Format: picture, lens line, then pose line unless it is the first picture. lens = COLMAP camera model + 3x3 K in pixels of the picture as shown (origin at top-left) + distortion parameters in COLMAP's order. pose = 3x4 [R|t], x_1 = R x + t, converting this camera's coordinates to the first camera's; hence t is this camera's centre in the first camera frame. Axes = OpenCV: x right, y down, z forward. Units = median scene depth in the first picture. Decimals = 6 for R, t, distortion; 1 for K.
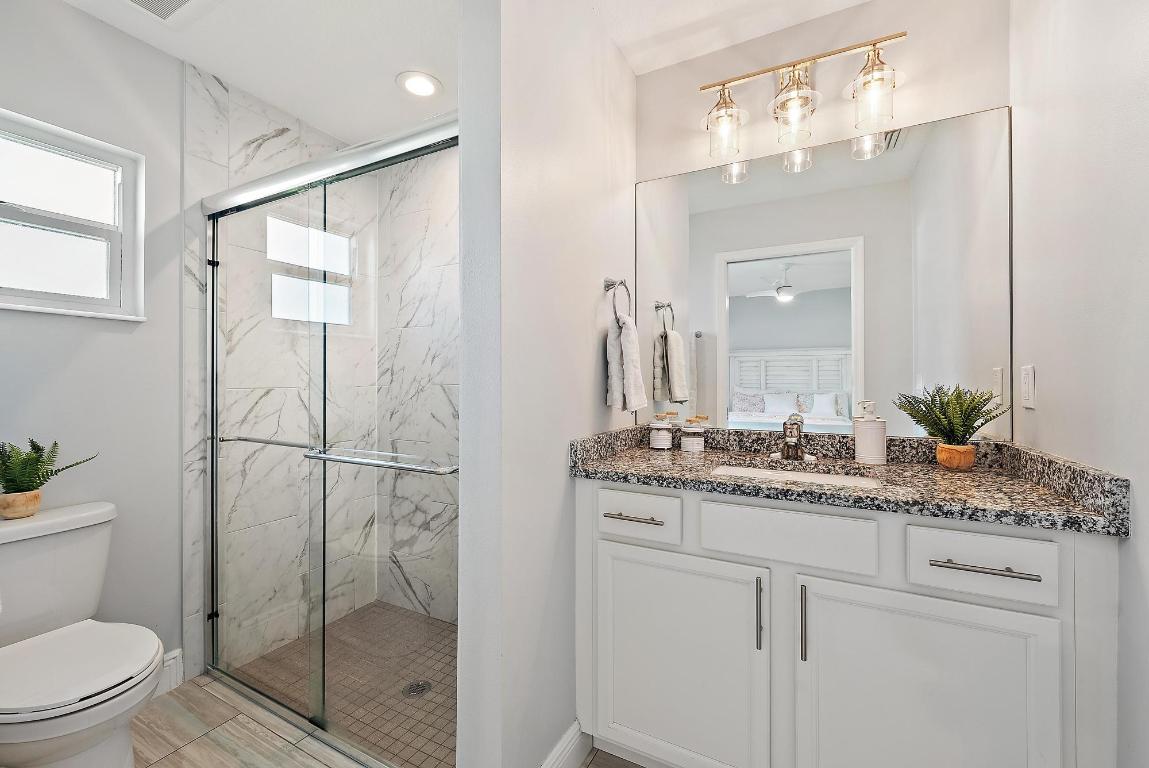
lens RADIAL K [[479.4, 0, 571.8], [0, 479.4, 380.8], [0, 0, 1]] dist [0.000160, -0.000005]
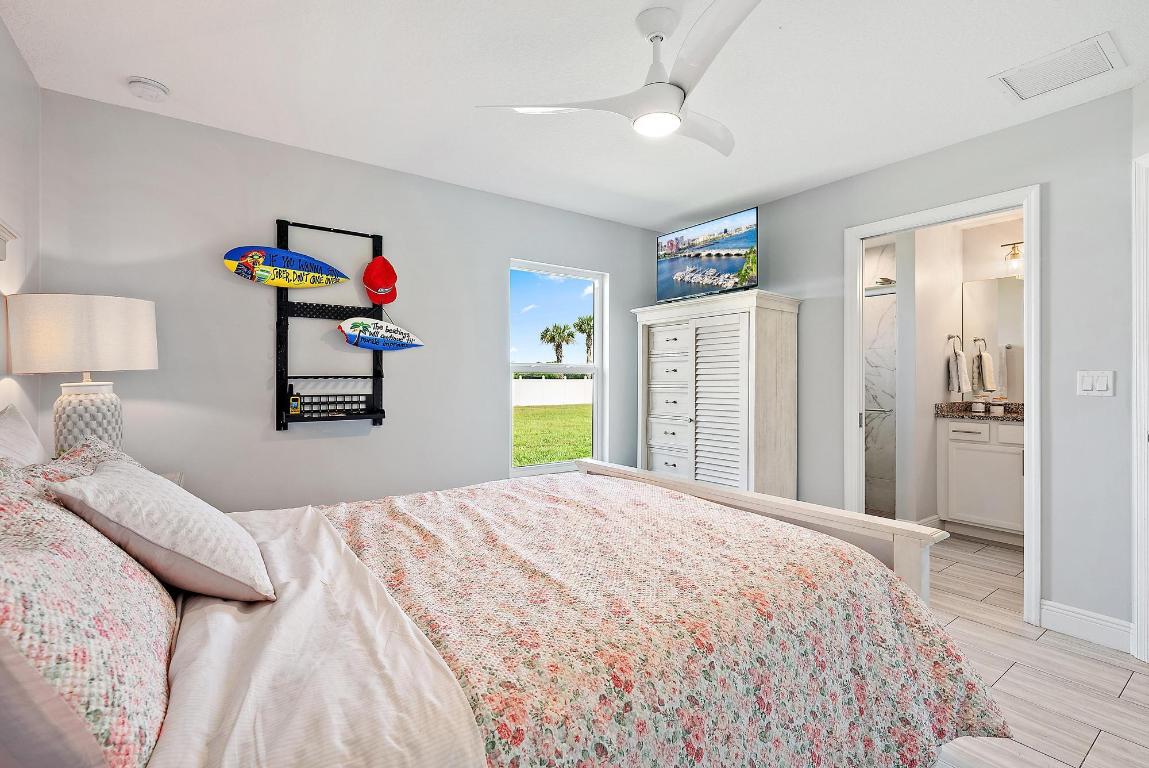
lens RADIAL K [[522.7, 0, 576.9], [0, 522.7, 381.4], [0, 0, 1]] dist [-0.000765, -0.000064]
pose [[0.897790, -0.001301, -0.440421, -0.387135], [-0.000336, 0.999993, -0.003639, 0.017593], [0.440423, 0.003415, 0.897784, -1.840288]]
